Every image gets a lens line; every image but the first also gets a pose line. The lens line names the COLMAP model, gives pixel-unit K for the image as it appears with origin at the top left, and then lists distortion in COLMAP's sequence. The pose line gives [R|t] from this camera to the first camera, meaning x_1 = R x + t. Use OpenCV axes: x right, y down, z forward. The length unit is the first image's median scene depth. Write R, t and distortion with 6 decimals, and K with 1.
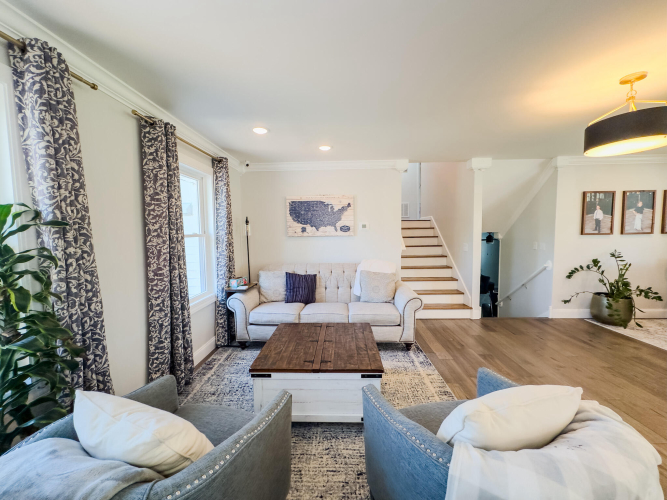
lens RADIAL K [[265.5, 0, 332.8], [0, 265.5, 244.7], [0, 0, 1]] dist [-0.005761, -0.000202]
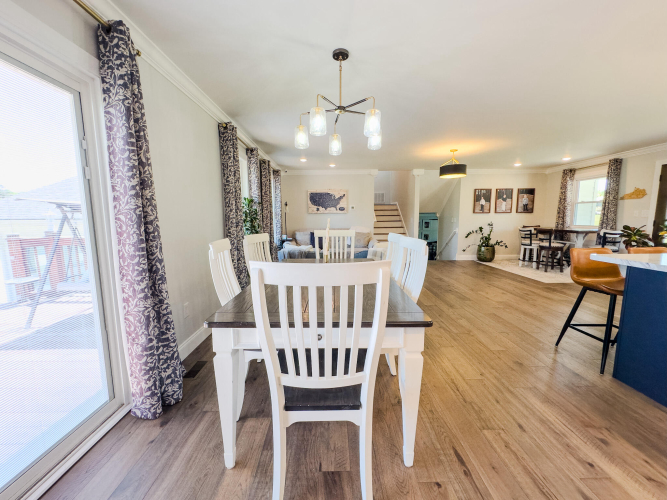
lens RADIAL K [[265.5, 0, 332.6], [0, 265.5, 247.3], [0, 0, 1]] dist [-0.005761, -0.000202]
pose [[0.999126, 0.000756, 0.041793, -0.088557], [-0.003427, 0.997953, 0.063867, 0.082094], [-0.041659, -0.063954, 0.997083, -0.771589]]
